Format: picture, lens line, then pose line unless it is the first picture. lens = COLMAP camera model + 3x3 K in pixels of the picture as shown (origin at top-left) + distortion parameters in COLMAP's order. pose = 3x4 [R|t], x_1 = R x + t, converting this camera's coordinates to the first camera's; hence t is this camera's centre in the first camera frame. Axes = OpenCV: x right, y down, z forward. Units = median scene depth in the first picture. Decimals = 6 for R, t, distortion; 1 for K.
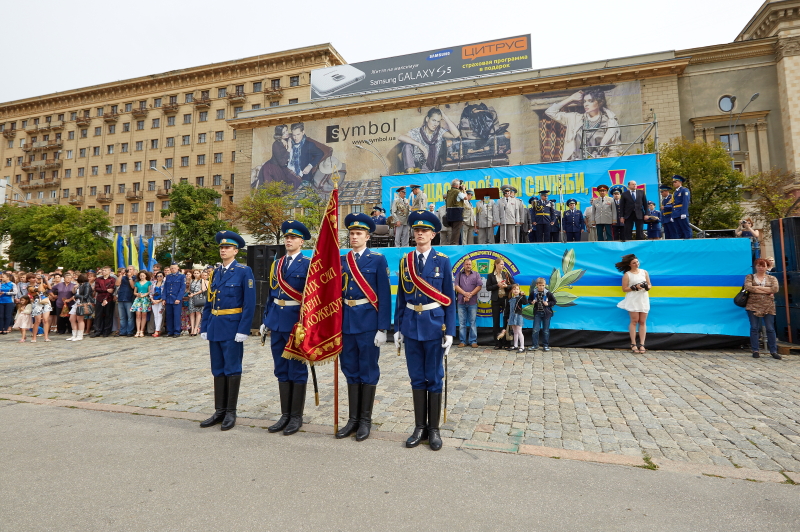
lens RADIAL K [[447.9, 0, 398.0], [0, 447.9, 231.6], [0, 0, 1]] dist [-0.005206, -0.000213]
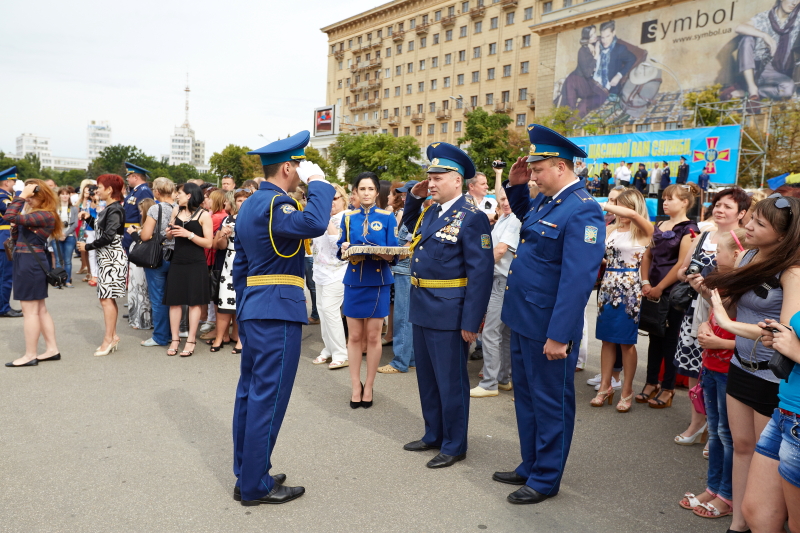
lens RADIAL K [[651.5, 0, 400.0], [0, 651.5, 266.5], [0, 0, 1]] dist [0.008410, 0.012218]
pose [[0.812102, 0.093346, -0.576001, 0.166831], [0.020280, 0.982010, 0.187736, -0.027150], [0.583163, -0.164142, 0.795599, -0.213401]]
